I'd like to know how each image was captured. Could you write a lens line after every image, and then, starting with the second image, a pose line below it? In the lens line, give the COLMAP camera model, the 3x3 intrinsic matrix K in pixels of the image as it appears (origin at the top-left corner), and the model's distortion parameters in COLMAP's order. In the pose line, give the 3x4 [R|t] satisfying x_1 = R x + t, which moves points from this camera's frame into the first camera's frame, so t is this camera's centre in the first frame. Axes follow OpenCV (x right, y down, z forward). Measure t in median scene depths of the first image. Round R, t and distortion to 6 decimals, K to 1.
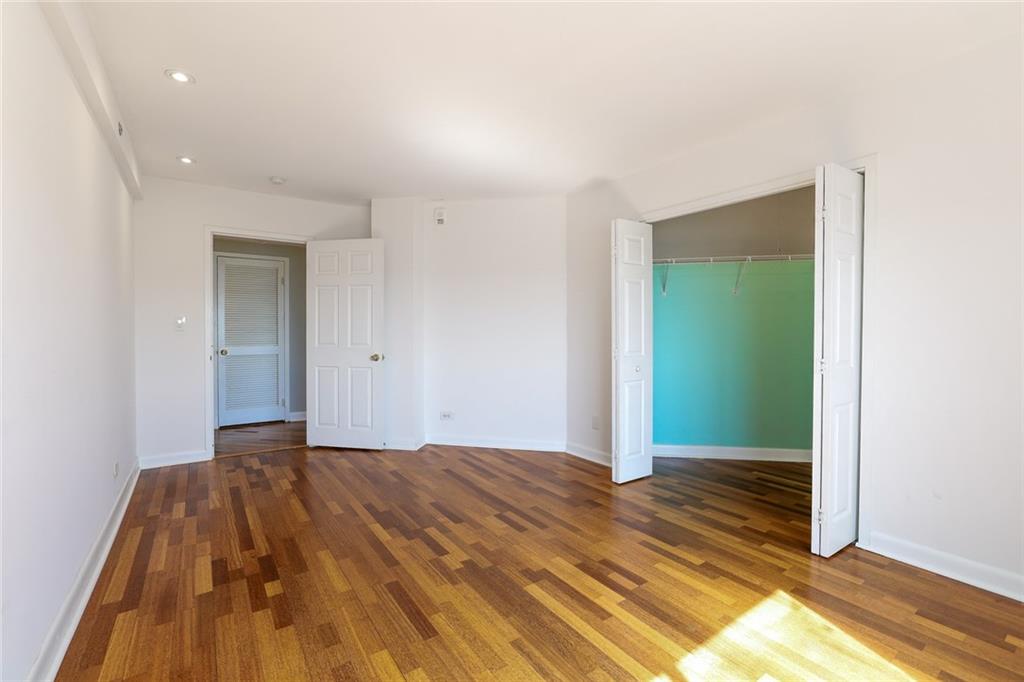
lens RADIAL K [[454.0, 0, 508.1], [0, 454.0, 337.5], [0, 0, 1]] dist [0.009445, 0.000604]
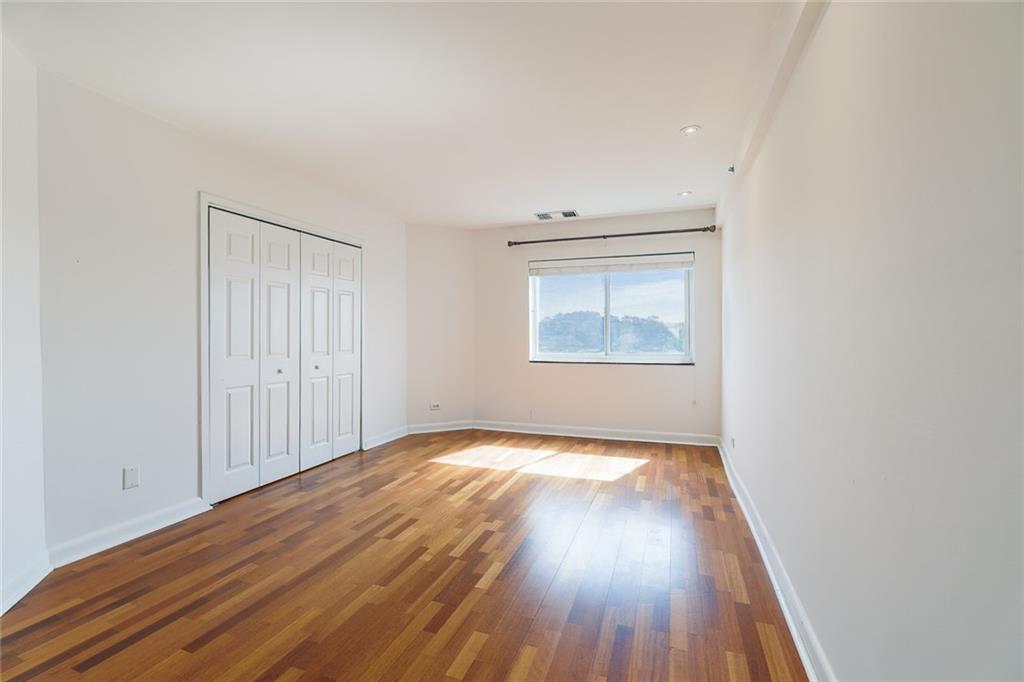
lens RADIAL K [[454.0, 0, 508.1], [0, 454.0, 337.5], [0, 0, 1]] dist [0.009445, 0.000604]
pose [[-0.586758, -0.002721, 0.809758, -0.958500], [0.006396, 0.999948, 0.007995, -0.012709], [-0.809737, 0.009870, -0.586710, 1.436934]]
